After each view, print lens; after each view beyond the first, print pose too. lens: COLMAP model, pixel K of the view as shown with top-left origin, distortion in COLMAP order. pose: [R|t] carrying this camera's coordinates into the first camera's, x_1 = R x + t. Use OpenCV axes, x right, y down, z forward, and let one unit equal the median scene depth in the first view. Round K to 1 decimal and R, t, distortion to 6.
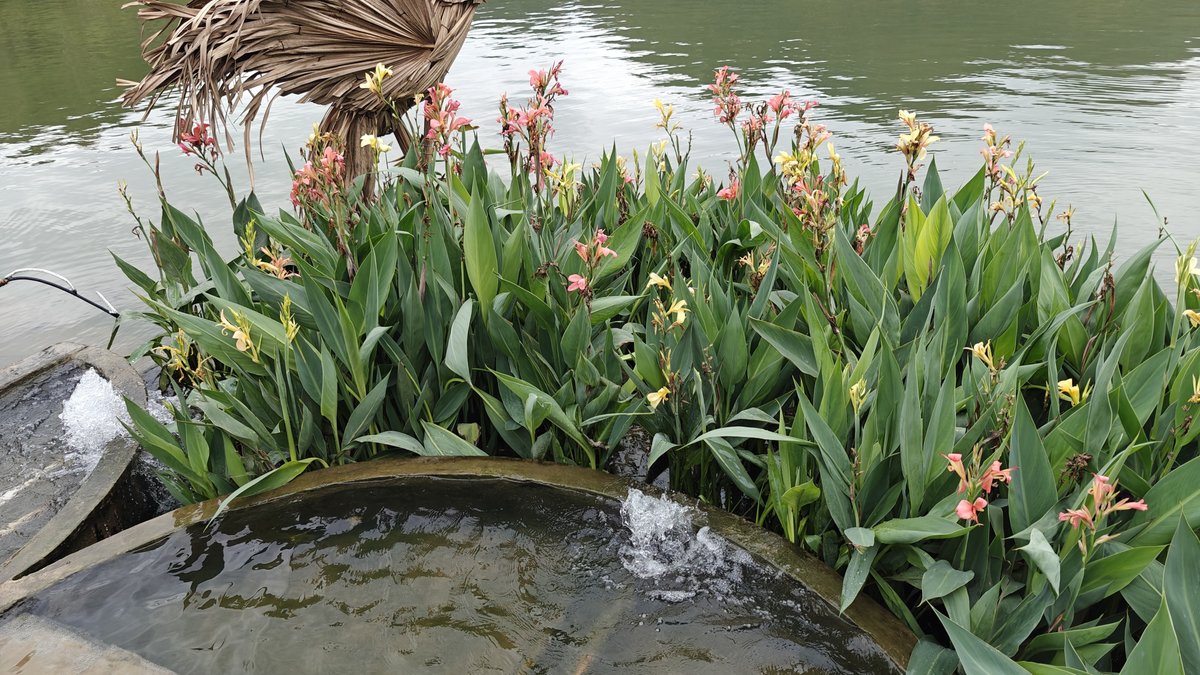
lens RADIAL K [[841.0, 0, 600.0], [0, 841.0, 337.5], [0, 0, 1]] dist [0.034959, -0.032437]
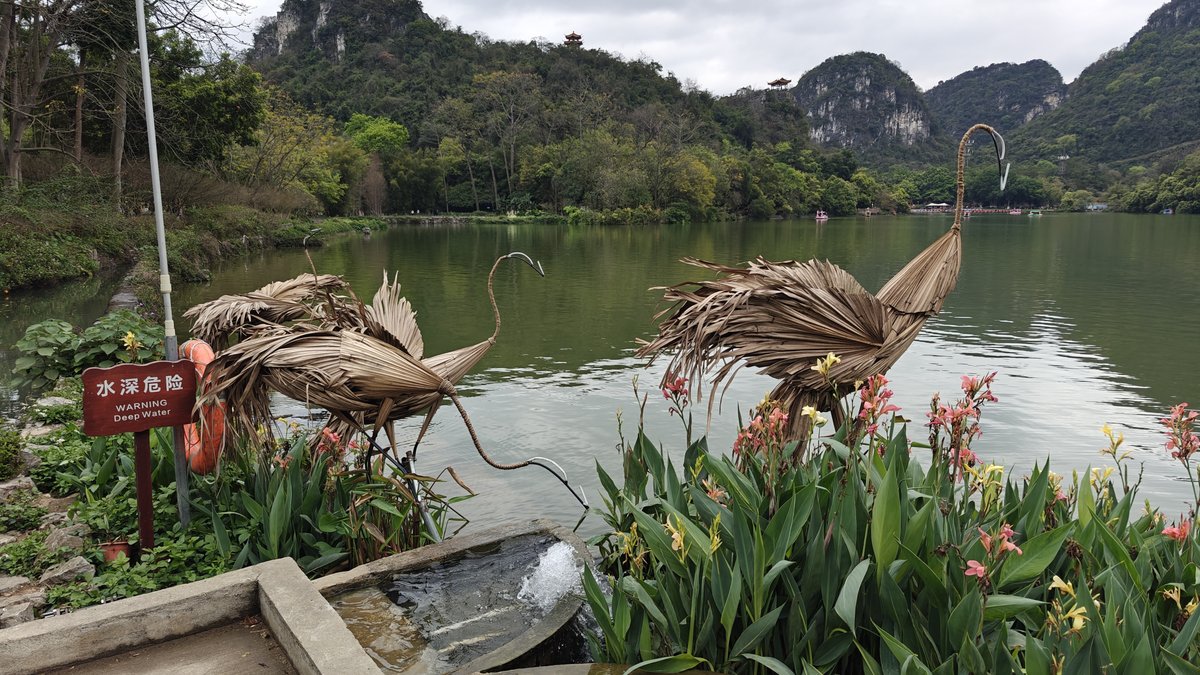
lens RADIAL K [[849.9, 0, 587.0], [0, 849.9, 338.1], [0, 0, 1]] dist [0.037791, -0.048493]
pose [[0.858479, 0.126629, -0.496970, 0.043049], [-0.281001, 0.926771, -0.249265, 0.059620], [0.429013, 0.353638, 0.831197, -0.173907]]
